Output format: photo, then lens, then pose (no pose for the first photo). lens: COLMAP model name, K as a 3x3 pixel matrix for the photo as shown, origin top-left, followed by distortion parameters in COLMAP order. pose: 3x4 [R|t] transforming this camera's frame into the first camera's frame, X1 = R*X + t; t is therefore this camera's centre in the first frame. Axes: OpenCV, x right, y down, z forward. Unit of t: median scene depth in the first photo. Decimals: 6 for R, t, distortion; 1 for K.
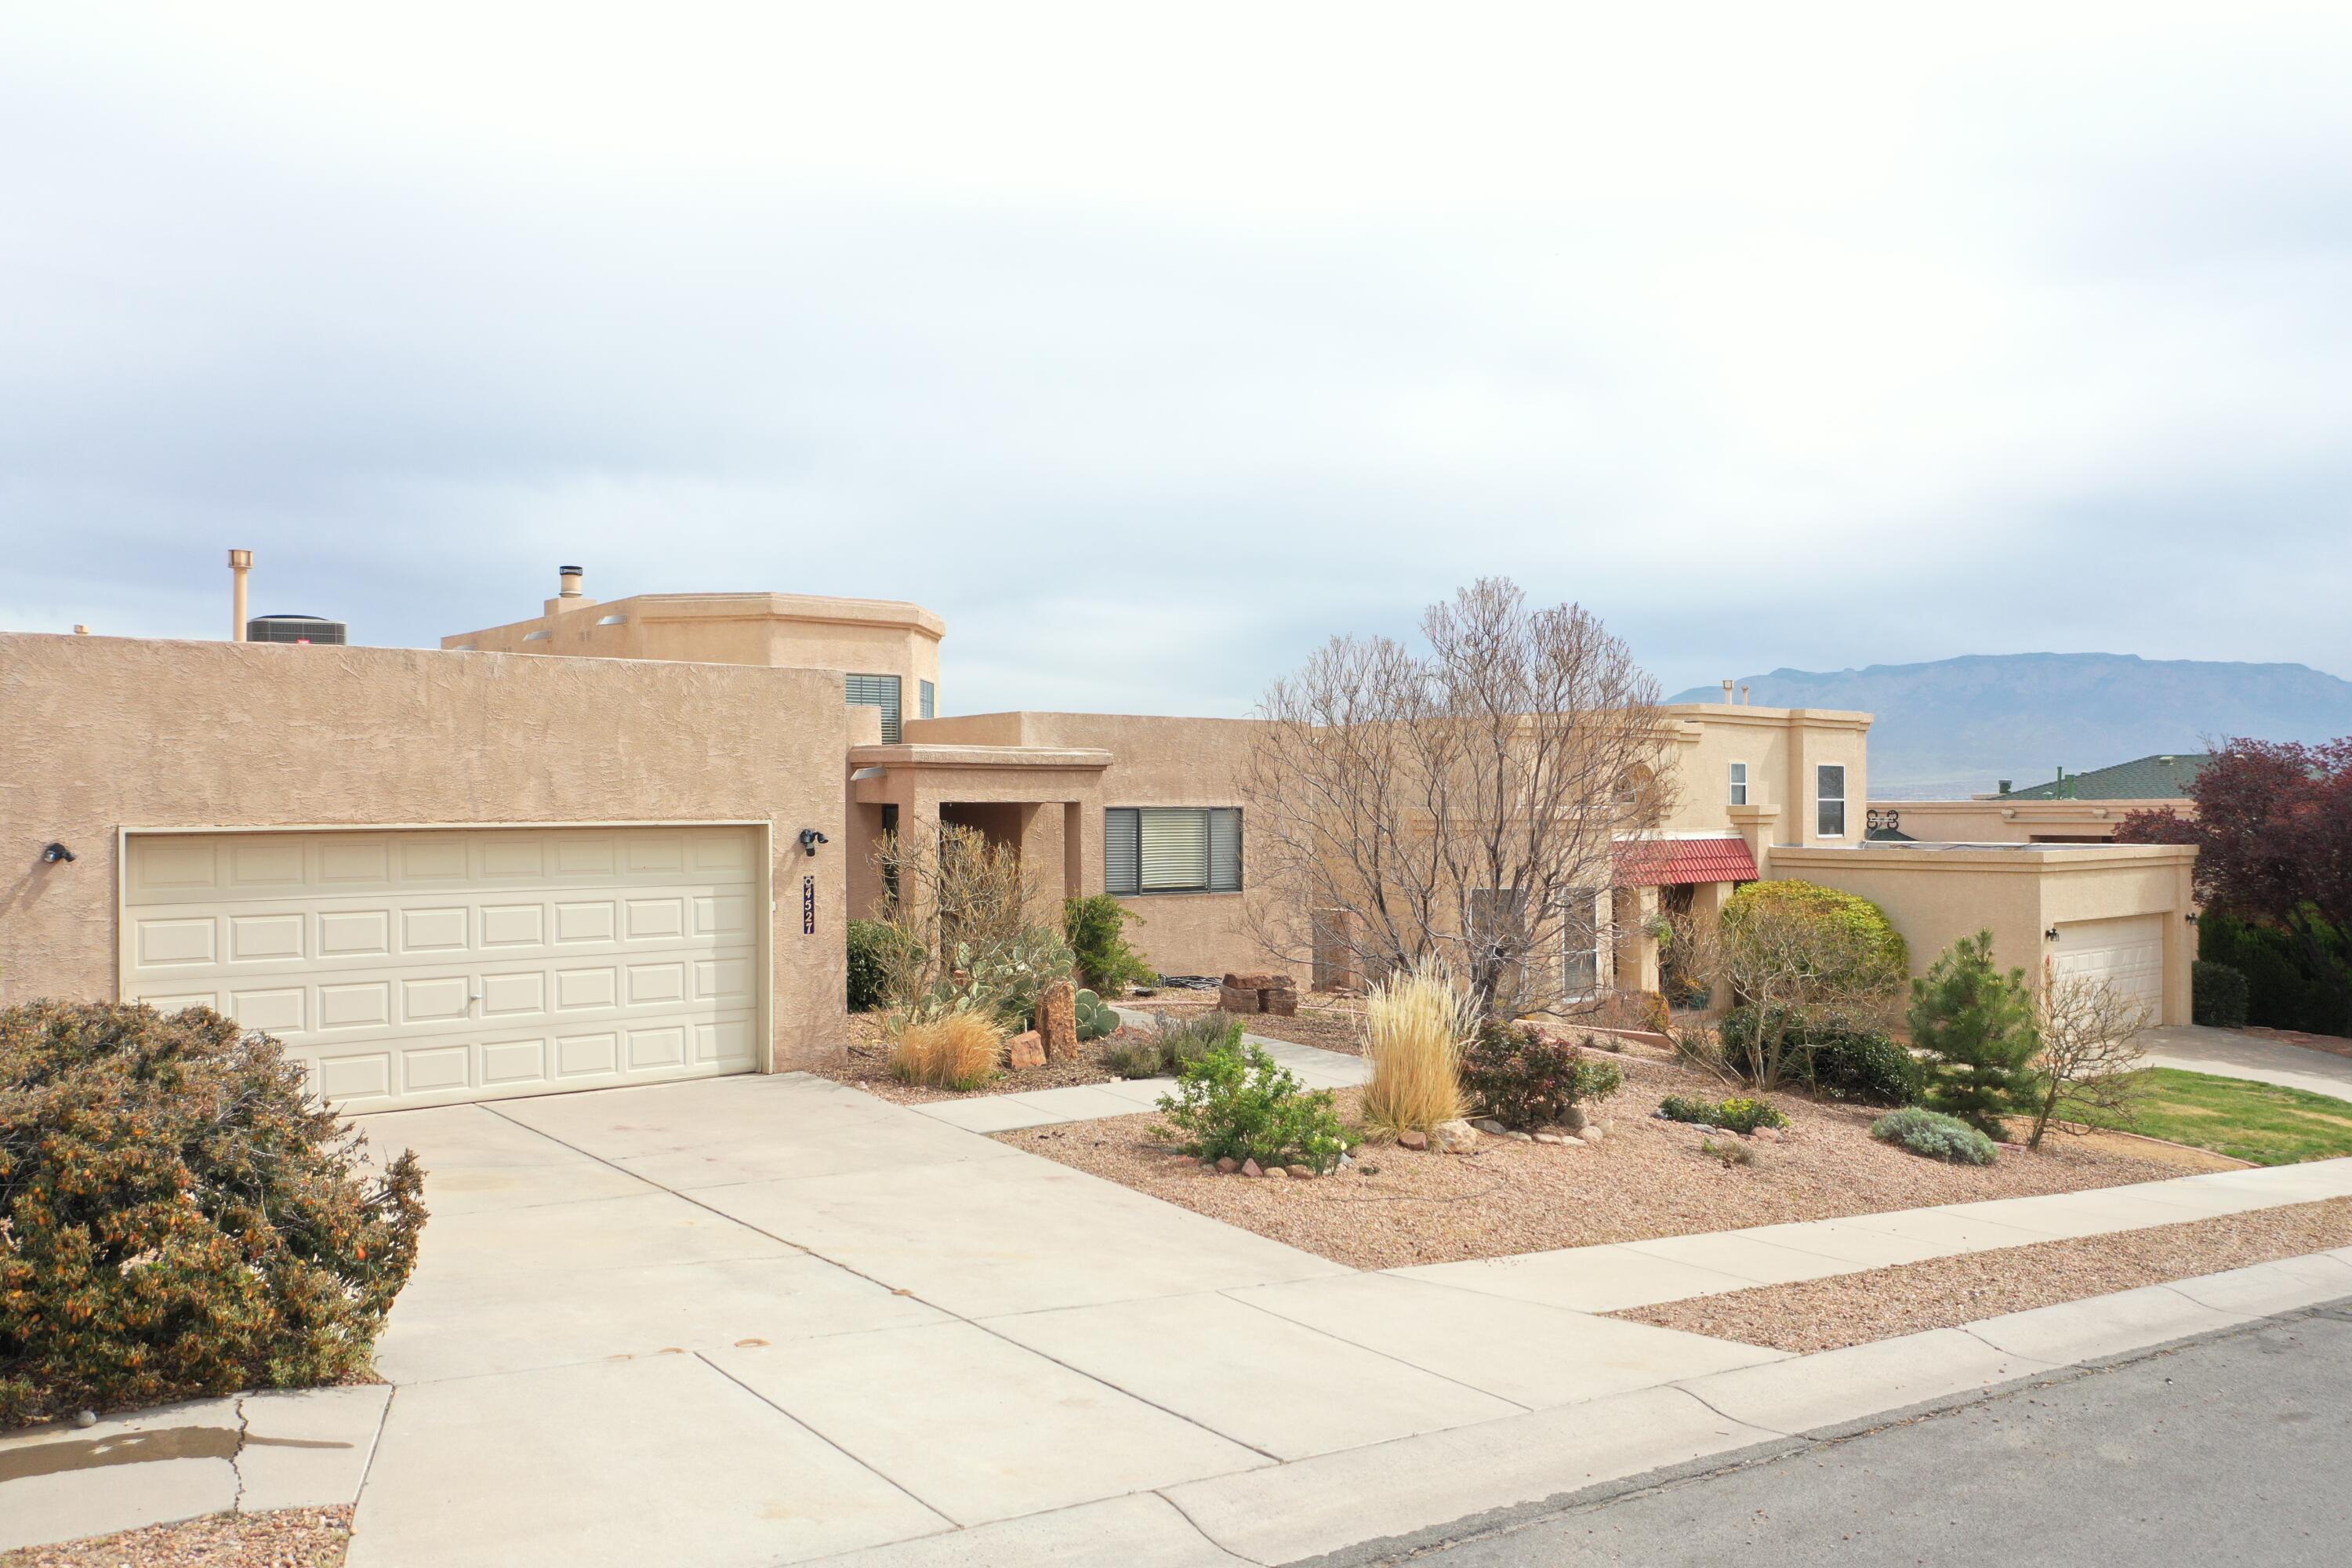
lens RADIAL K [[1856.5, 0, 1170.4], [0, 1856.5, 792.4], [0, 0, 1]] dist [-0.006934, -0.002604]
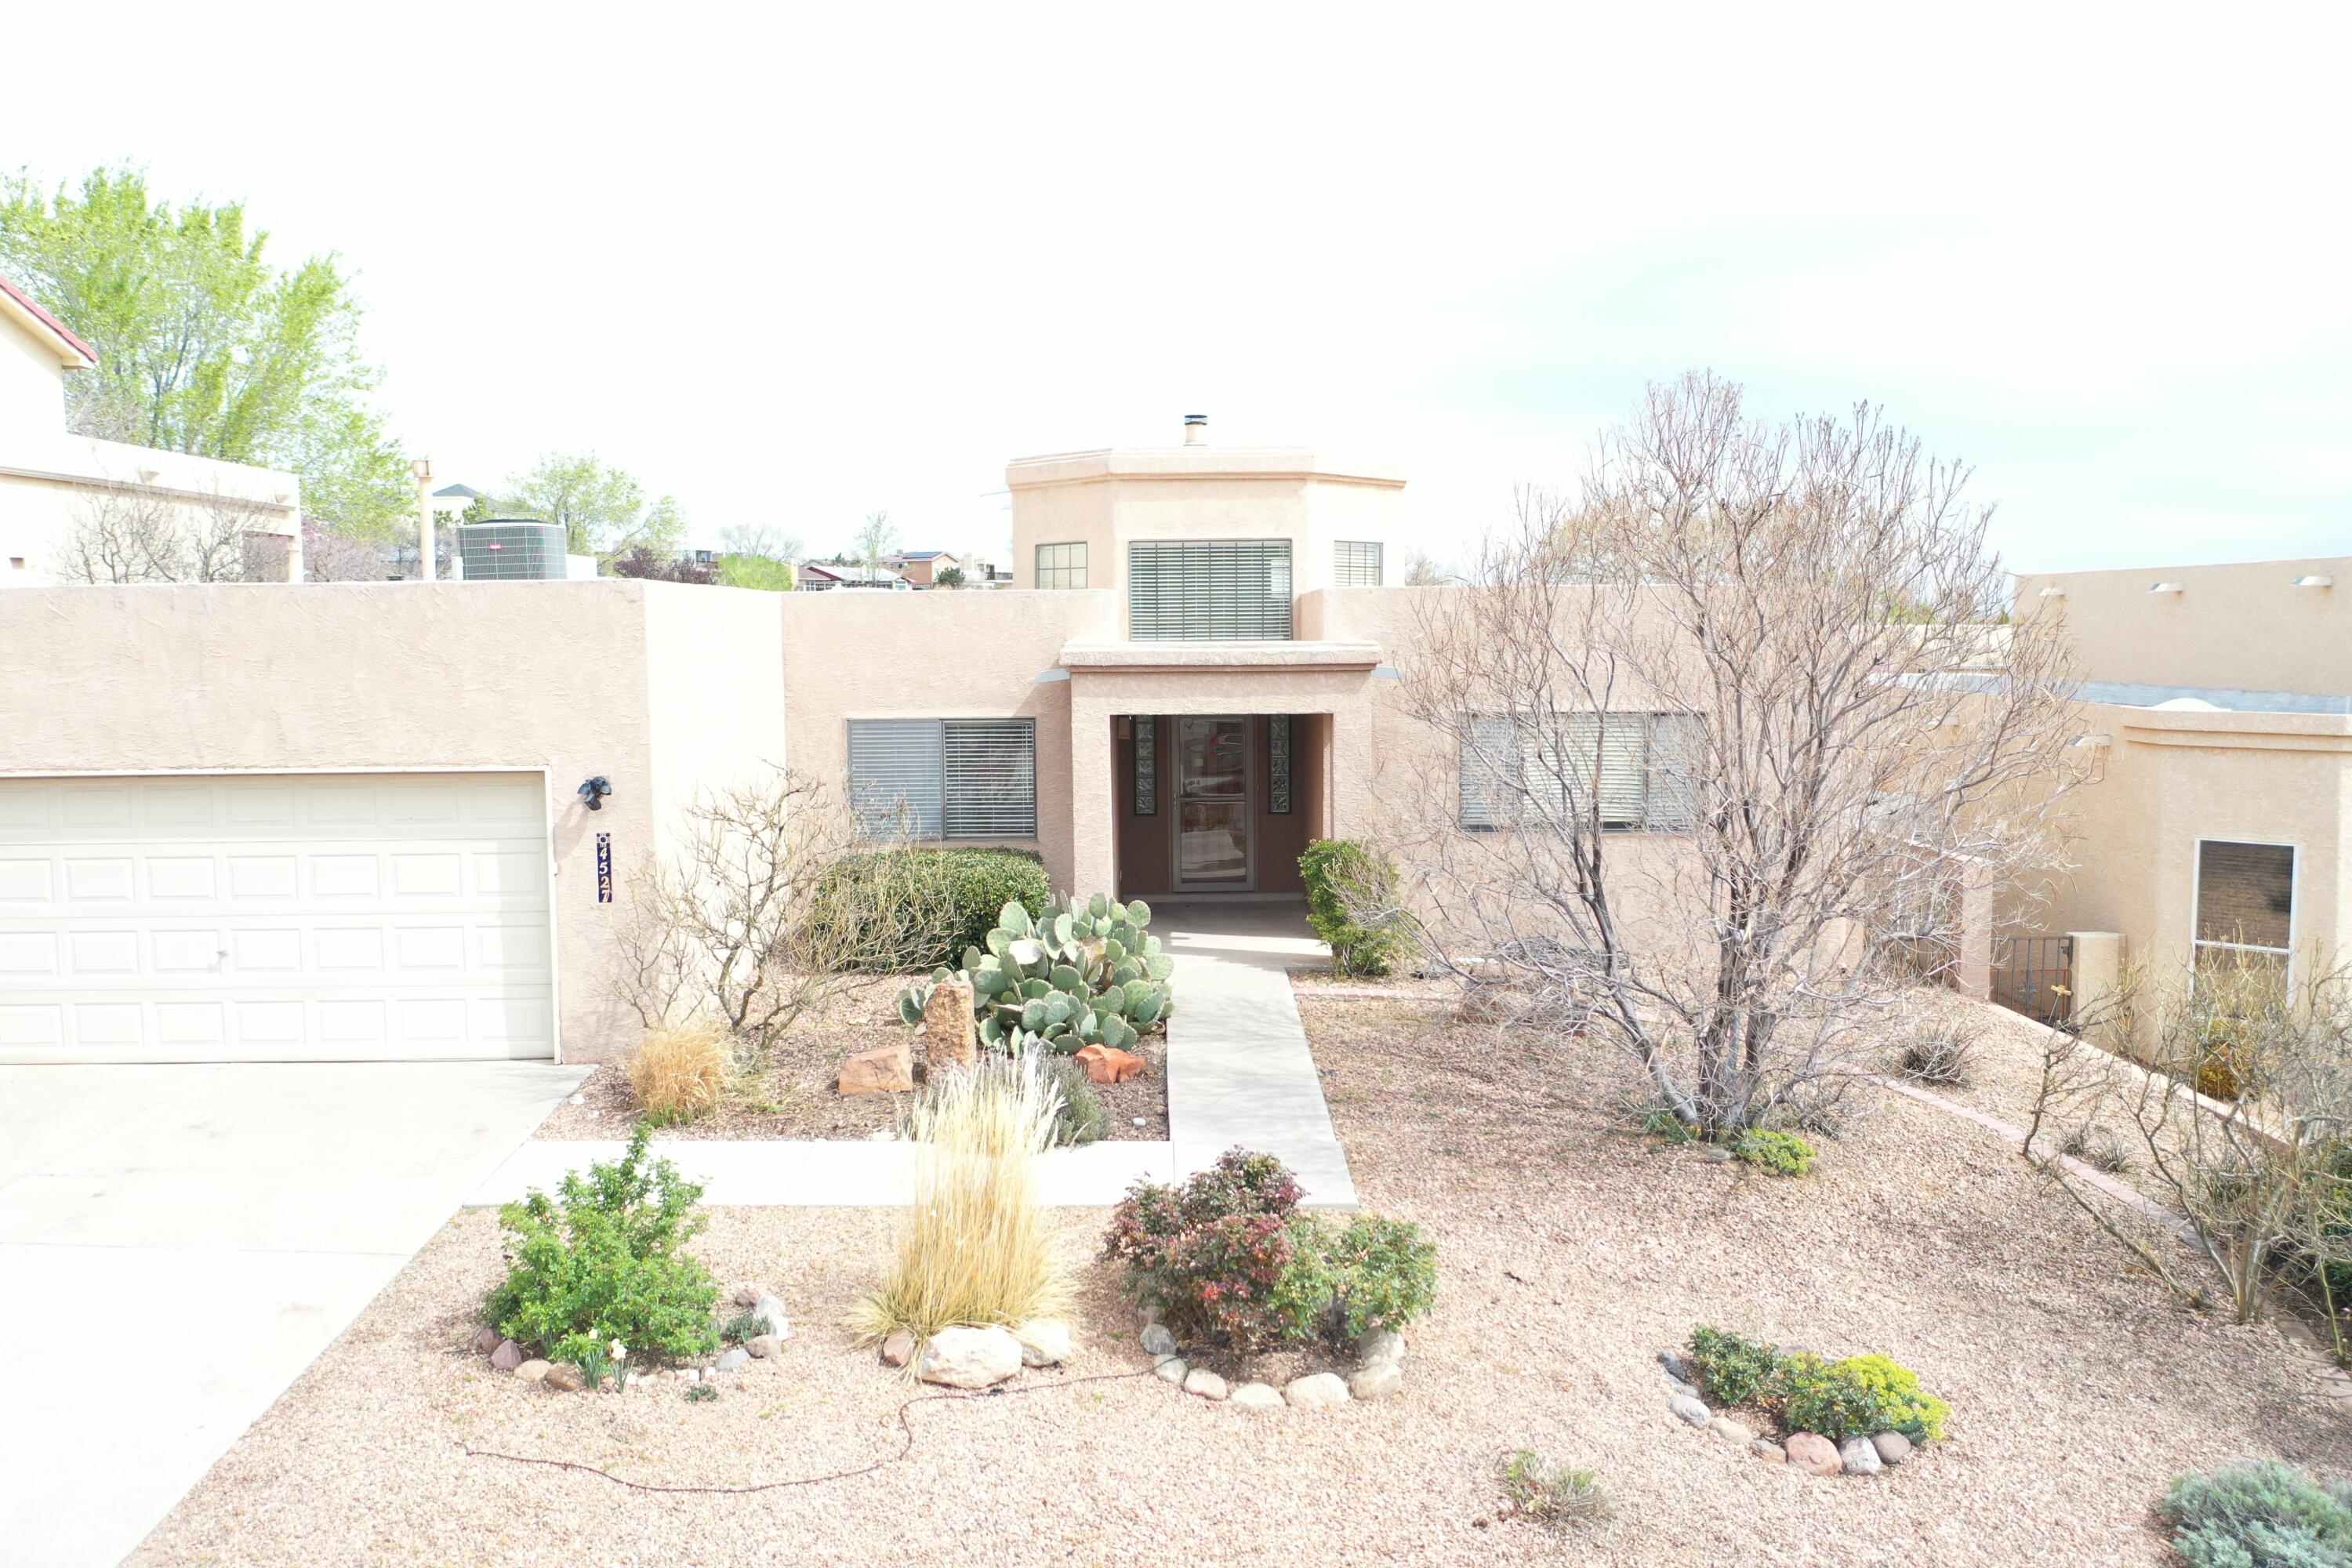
lens RADIAL K [[1856.5, 0, 1173.1], [0, 1856.5, 788.2], [0, 0, 1]] dist [-0.006934, -0.002604]
pose [[0.760670, 0.054150, -0.646876, 0.541261], [0.011197, 0.995272, 0.096481, -0.052626], [0.649042, -0.080634, 0.756467, 0.553797]]
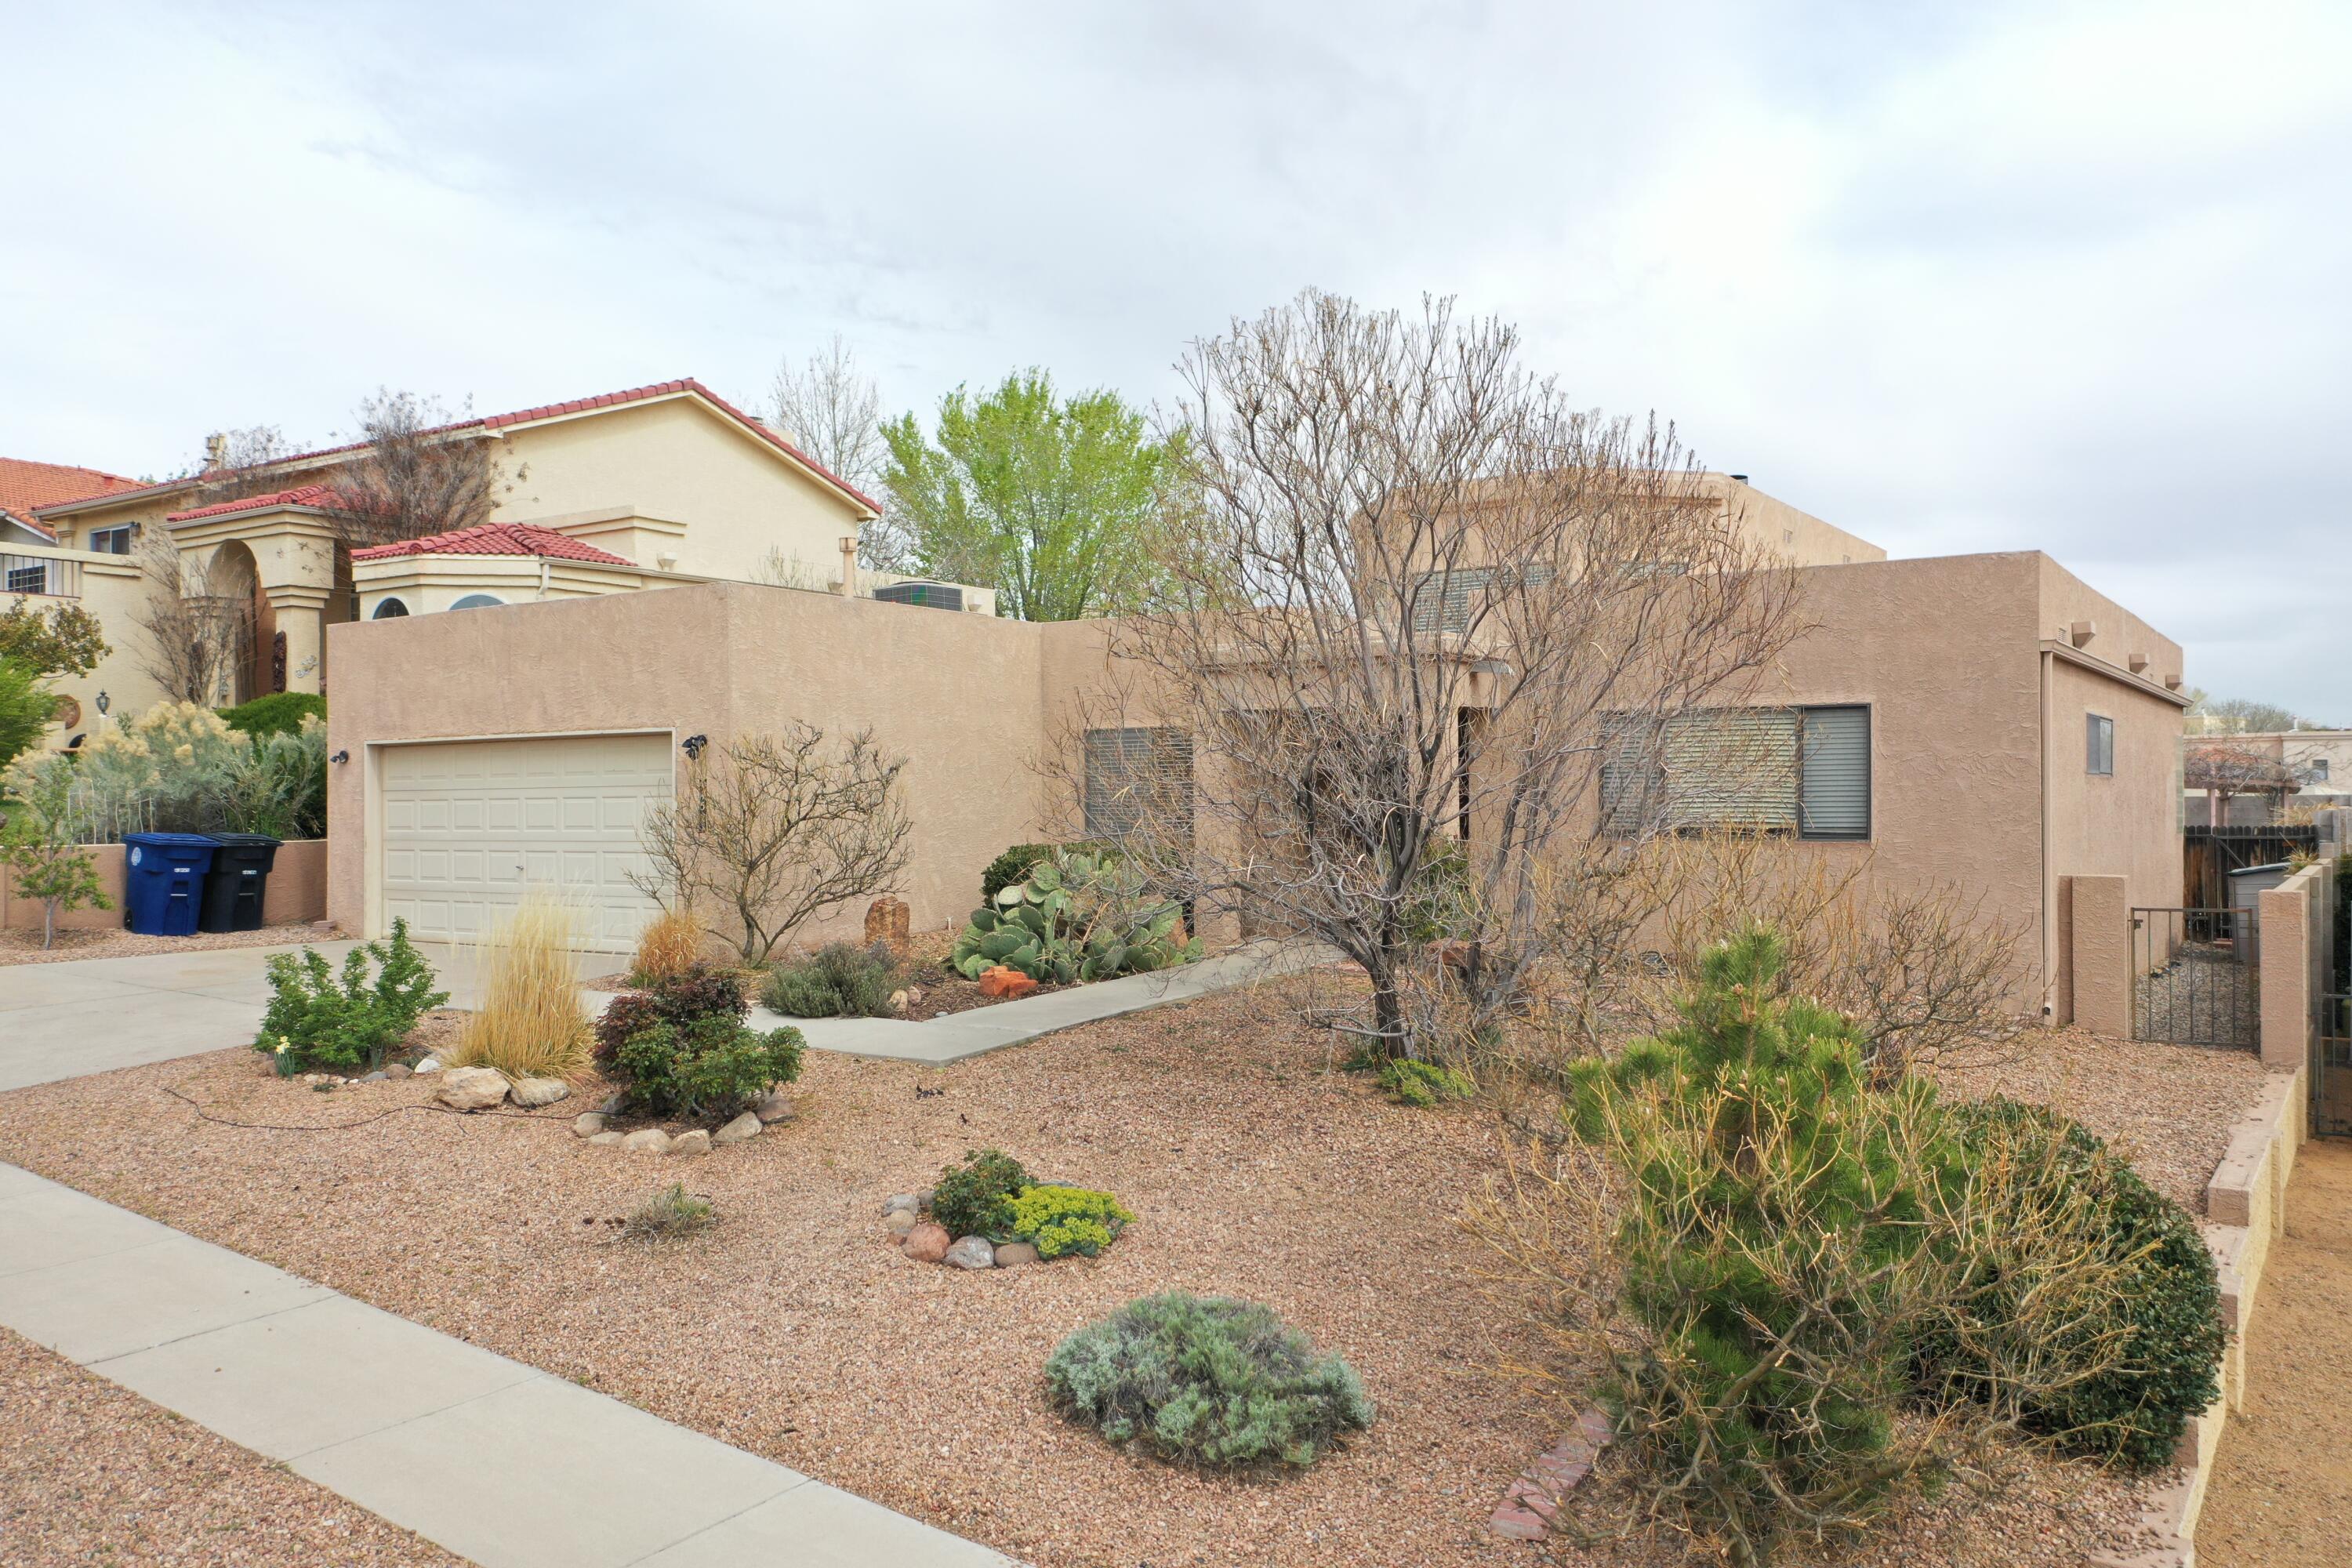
lens RADIAL K [[1856.5, 0, 1178.1], [0, 1856.5, 786.4], [0, 0, 1]] dist [-0.006934, -0.002604]
pose [[0.272273, -0.007841, -0.962188, 0.924007], [0.011590, 0.999921, -0.004869, 0.058898], [0.962150, -0.009826, 0.272343, 0.993050]]
